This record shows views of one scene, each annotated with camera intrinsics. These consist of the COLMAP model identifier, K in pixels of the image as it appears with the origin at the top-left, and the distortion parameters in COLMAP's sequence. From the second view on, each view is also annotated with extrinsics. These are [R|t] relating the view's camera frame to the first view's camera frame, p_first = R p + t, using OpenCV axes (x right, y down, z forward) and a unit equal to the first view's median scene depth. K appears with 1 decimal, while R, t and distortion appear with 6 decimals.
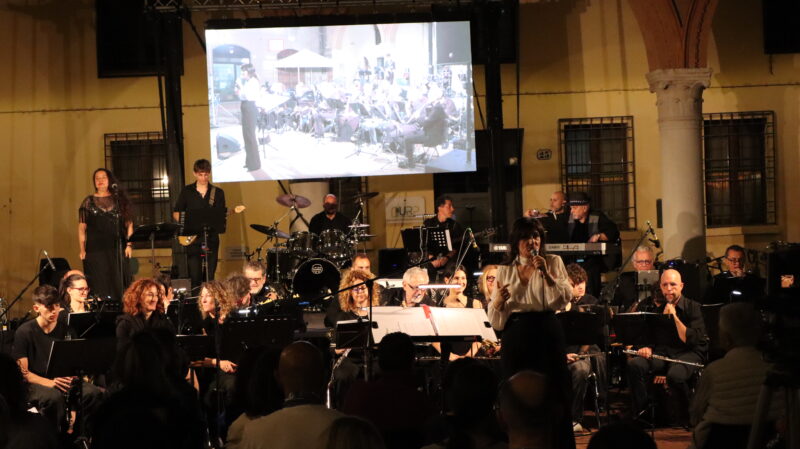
lens RADIAL K [[1786.2, 0, 399.7], [0, 1786.2, 224.7], [0, 0, 1]] dist [0.042513, 0.000000]
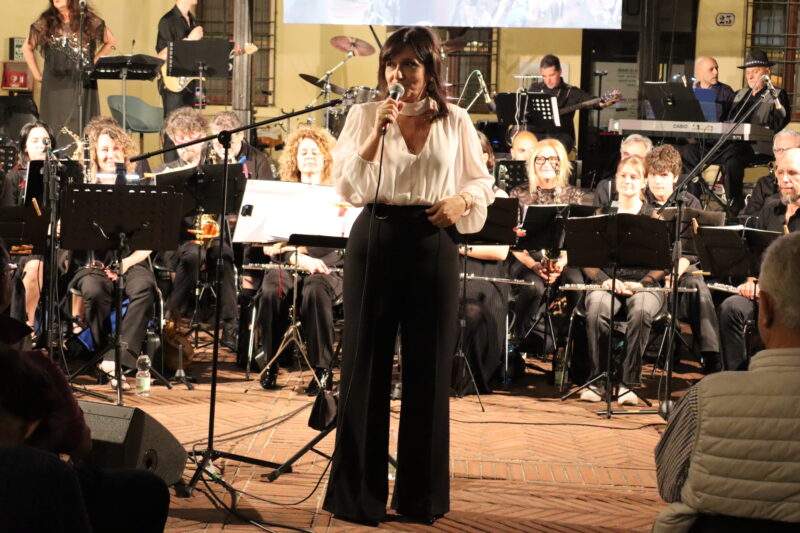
lens RADIAL K [[1707.7, 0, 400.5], [0, 1707.7, 266.4], [0, 0, 1]] dist [0.048846, 0.000000]
pose [[0.986346, 0.079173, -0.144407, 0.071919], [-0.066200, 0.993506, 0.092536, 0.011213], [0.150796, -0.081713, 0.985182, 0.275910]]
